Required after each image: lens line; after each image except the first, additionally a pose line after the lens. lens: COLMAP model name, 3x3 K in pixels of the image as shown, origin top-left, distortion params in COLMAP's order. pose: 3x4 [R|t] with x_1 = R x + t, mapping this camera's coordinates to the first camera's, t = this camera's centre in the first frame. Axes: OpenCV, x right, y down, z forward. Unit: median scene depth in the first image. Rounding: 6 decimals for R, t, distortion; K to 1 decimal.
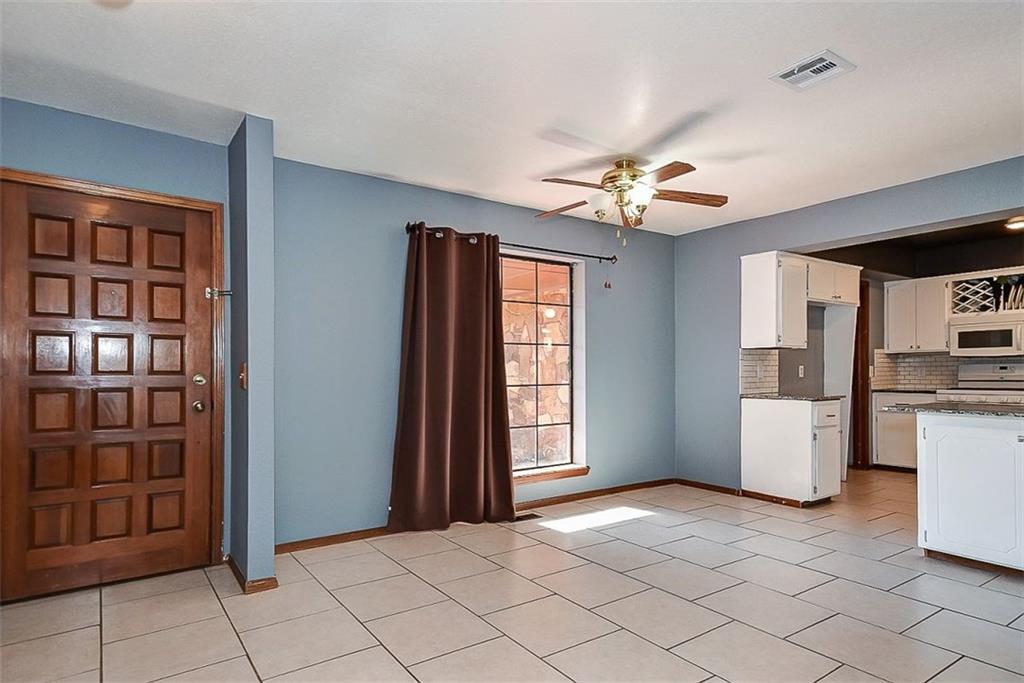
lens RADIAL K [[566.6, 0, 510.6], [0, 566.6, 371.7], [0, 0, 1]] dist [0.004552, 0.000269]
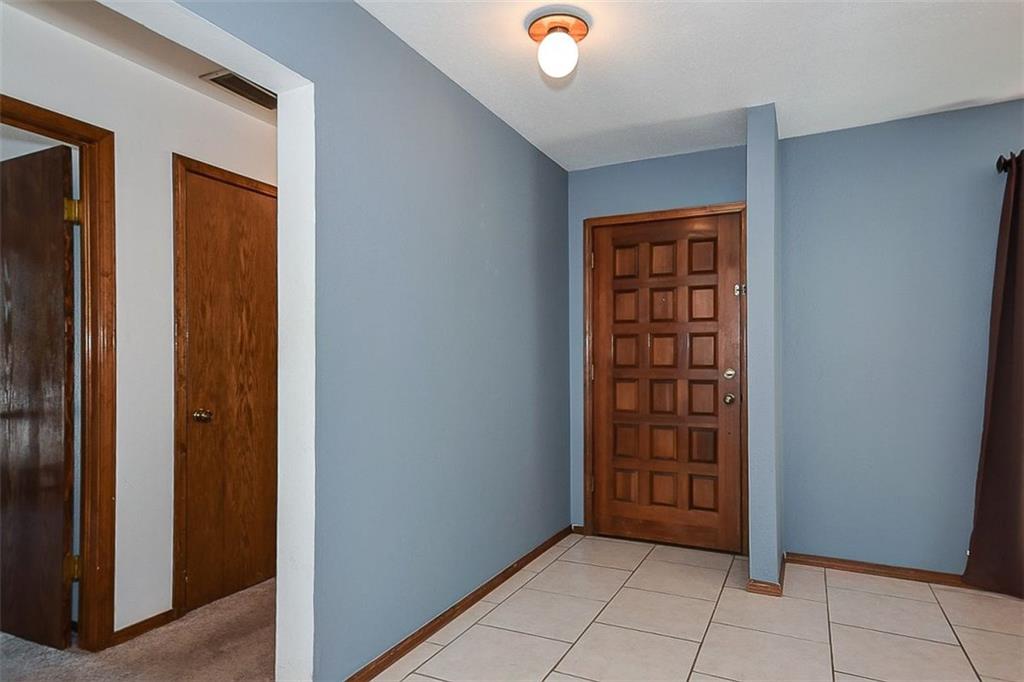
lens RADIAL K [[575.3, 0, 510.6], [0, 575.3, 357.5], [0, 0, 1]] dist [0.000691, 0.001421]
pose [[0.457821, -0.009678, -0.888992, 0.216019], [-0.003920, 0.999909, -0.012904, -0.000413], [0.889036, 0.009393, 0.457742, 0.153240]]
